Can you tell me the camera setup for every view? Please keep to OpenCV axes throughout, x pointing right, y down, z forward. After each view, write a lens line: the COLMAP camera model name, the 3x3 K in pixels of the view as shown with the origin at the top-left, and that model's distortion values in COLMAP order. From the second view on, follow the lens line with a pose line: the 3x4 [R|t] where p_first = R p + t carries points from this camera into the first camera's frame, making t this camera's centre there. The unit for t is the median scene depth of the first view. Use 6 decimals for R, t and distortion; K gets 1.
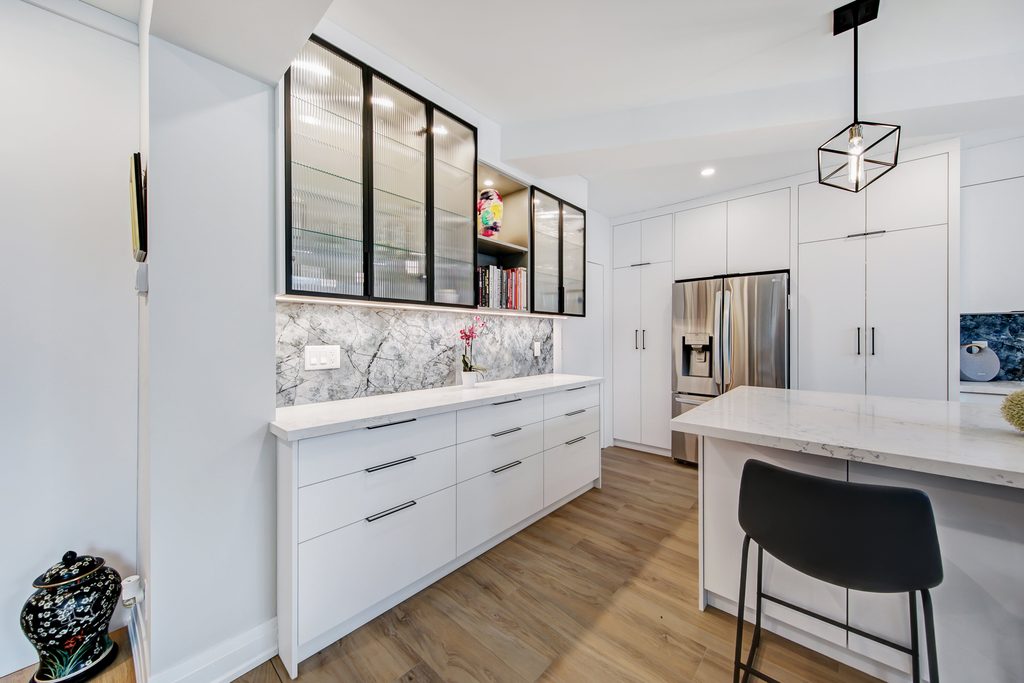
lens RADIAL K [[366.0, 0, 511.4], [0, 366.0, 335.1], [0, 0, 1]] dist [0.002242, -0.000391]
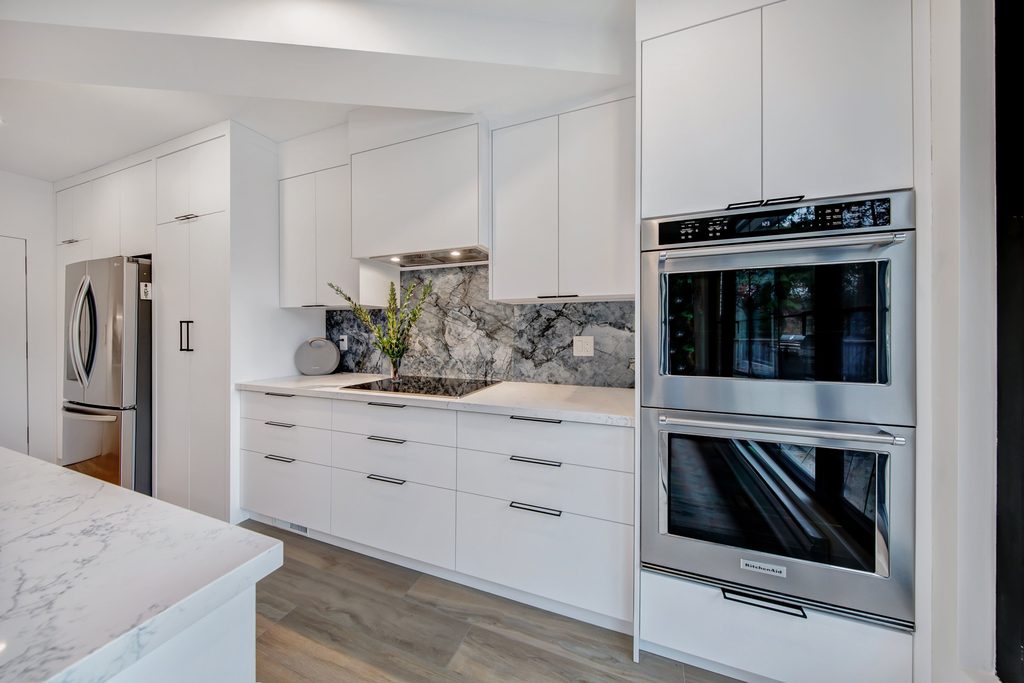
lens RADIAL K [[322.4, 0, 525.0], [0, 322.4, 330.6], [0, 0, 1]] dist [0.007380, -0.000285]
pose [[0.926093, 0.000851, 0.377294, 1.556440], [-0.002227, 0.999992, 0.003212, -0.001638], [-0.377288, -0.003815, 0.926088, -0.050148]]
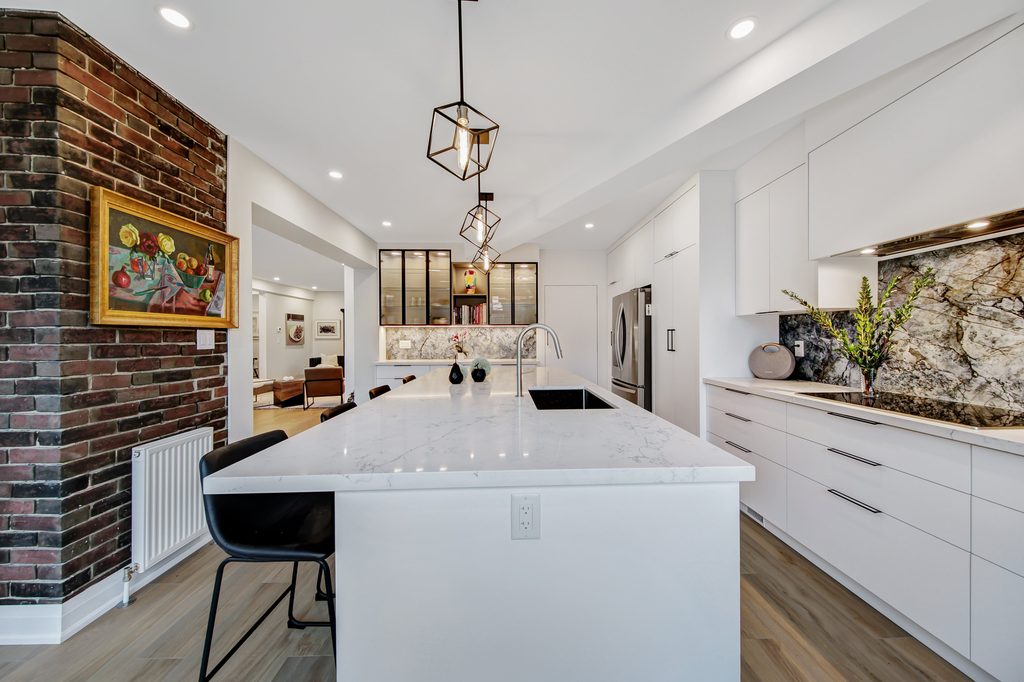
lens RADIAL K [[347.4, 0, 514.5], [0, 347.4, 337.1], [0, 0, 1]] dist [0.005617, -0.002676]
pose [[0.689940, -0.001817, -0.723865, 1.577991], [0.008077, 0.999954, 0.005189, -0.005170], [0.723822, -0.009426, 0.689922, -0.226752]]
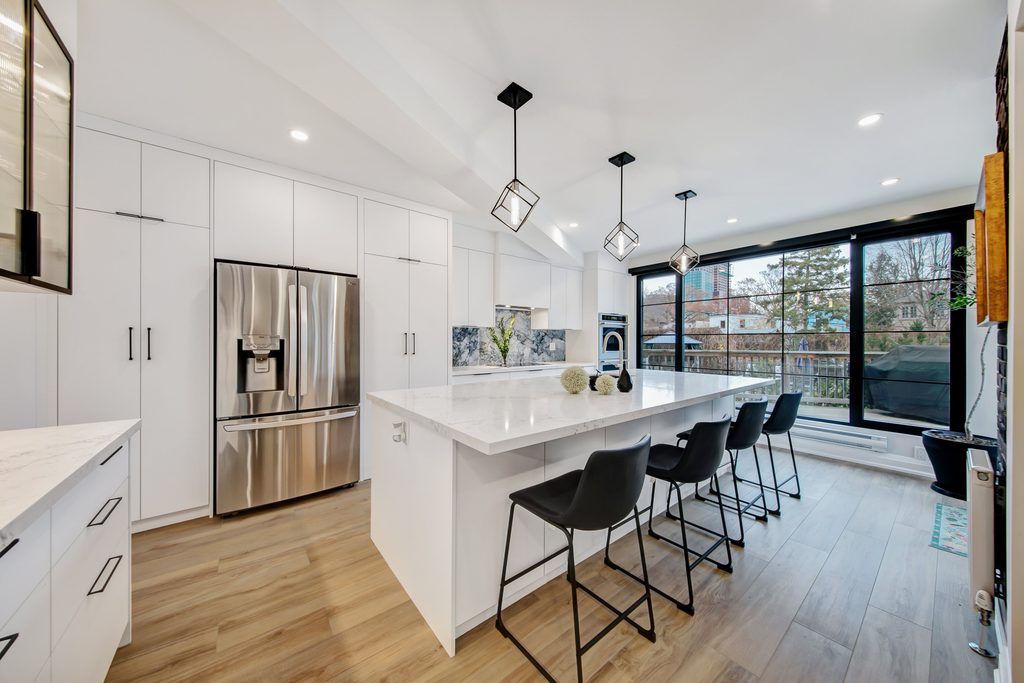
lens RADIAL K [[347.4, 0, 524.5], [0, 347.4, 338.8], [0, 0, 1]] dist [0.005617, -0.002676]
pose [[0.139540, 0.007749, 0.990186, -0.182147], [-0.007986, 0.999946, -0.006700, 0.004844], [-0.990184, -0.006973, 0.139594, 0.476092]]
